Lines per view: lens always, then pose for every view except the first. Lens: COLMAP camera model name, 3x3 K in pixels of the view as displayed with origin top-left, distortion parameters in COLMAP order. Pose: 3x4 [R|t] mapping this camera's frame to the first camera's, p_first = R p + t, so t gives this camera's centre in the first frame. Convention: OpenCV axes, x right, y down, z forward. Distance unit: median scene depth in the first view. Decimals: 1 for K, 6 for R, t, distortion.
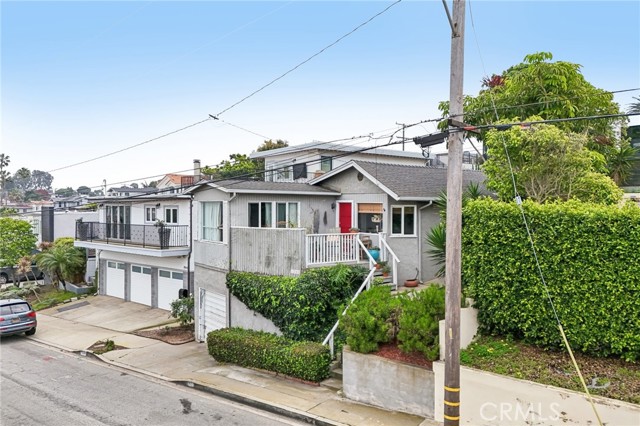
lens RADIAL K [[467.7, 0, 320.0], [0, 467.7, 213.0], [0, 0, 1]] dist [0.081793, -0.084671]
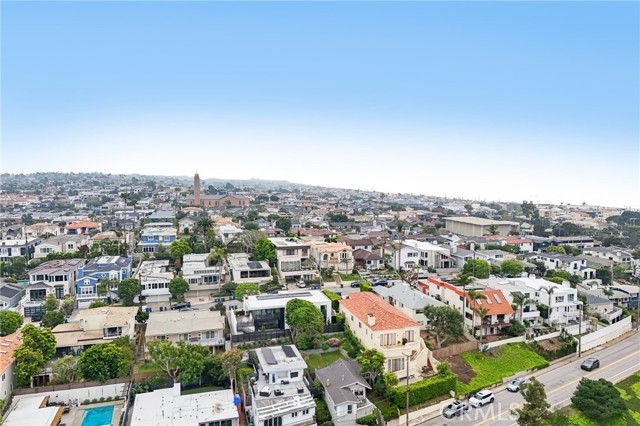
lens RADIAL K [[473.0, 0, 320.0], [0, 473.0, 213.0], [0, 0, 1]] dist [0.087613, -0.095307]
pose [[0.376225, -0.081709, 0.922918, -4.418066], [0.009865, 0.996401, 0.084193, -2.245062], [-0.926476, -0.022571, 0.375677, -0.364397]]
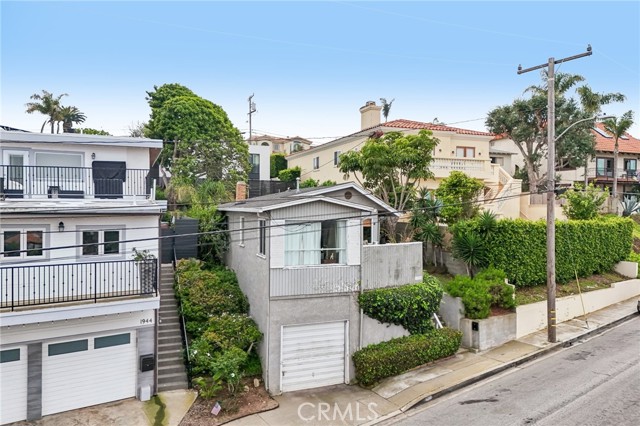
lens RADIAL K [[473.0, 0, 320.0], [0, 473.0, 213.0], [0, 0, 1]] dist [0.087613, -0.095307]
pose [[0.274709, -0.012187, 0.961450, -1.161230], [0.006784, 0.999919, 0.010737, -0.051160], [-0.961503, 0.003573, 0.274770, 0.807882]]
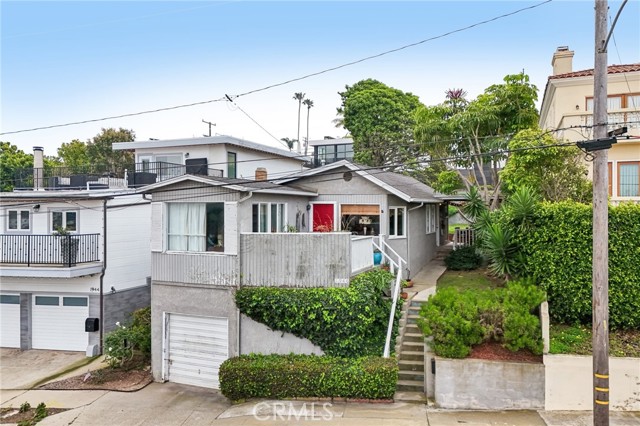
lens RADIAL K [[473.0, 0, 320.0], [0, 473.0, 213.0], [0, 0, 1]] dist [0.087613, -0.095307]
pose [[0.871351, -0.008848, 0.490580, -0.474946], [0.010050, 0.999949, 0.000183, -0.004637], [-0.490557, 0.004771, 0.871396, 0.204635]]
